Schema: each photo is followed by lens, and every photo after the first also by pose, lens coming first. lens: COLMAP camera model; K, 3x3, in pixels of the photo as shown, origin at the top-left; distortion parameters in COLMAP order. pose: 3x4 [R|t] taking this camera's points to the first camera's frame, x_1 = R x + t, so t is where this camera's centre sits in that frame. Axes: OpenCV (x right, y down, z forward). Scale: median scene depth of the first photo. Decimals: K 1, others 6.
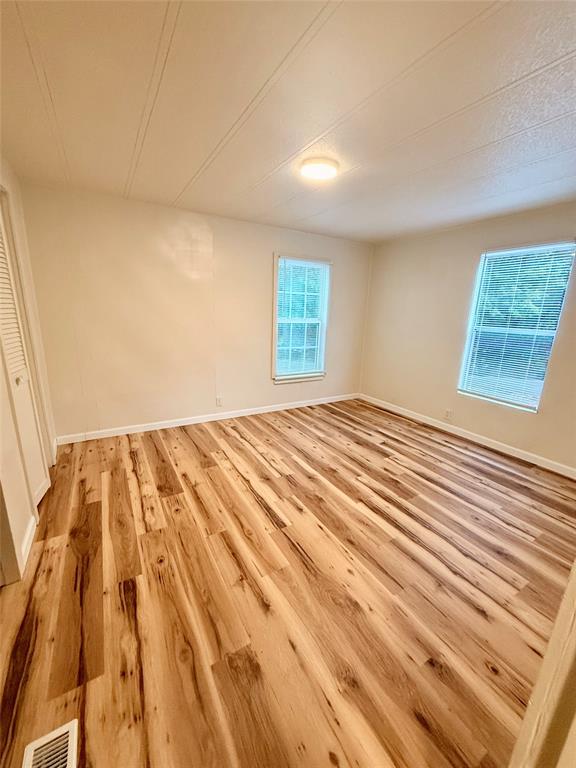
lens RADIAL K [[305.9, 0, 288.0], [0, 305.9, 384.0], [0, 0, 1]] dist [-0.001275, -0.000397]
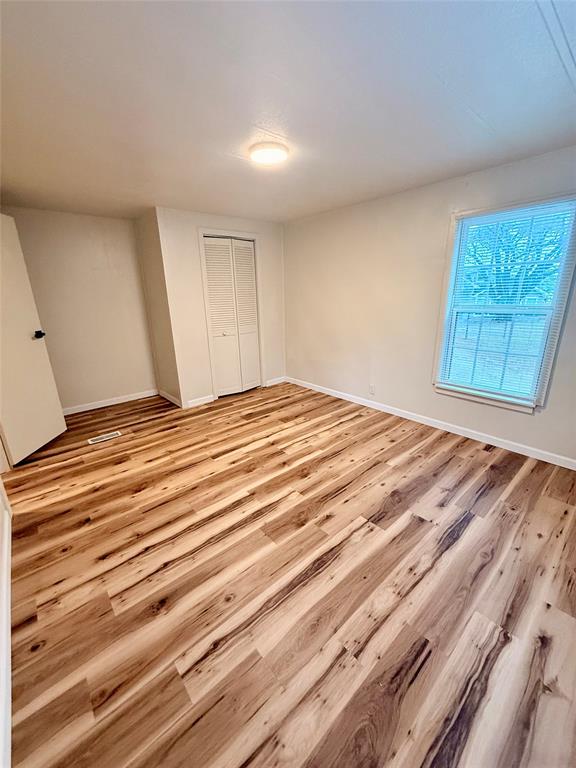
lens RADIAL K [[305.9, 0, 288.0], [0, 305.9, 384.0], [0, 0, 1]] dist [-0.001275, -0.000397]
pose [[0.177279, 0.246915, -0.952683, 0.982868], [-0.213513, 0.954610, 0.207684, -0.157799], [0.960721, 0.166592, 0.221952, 0.751812]]
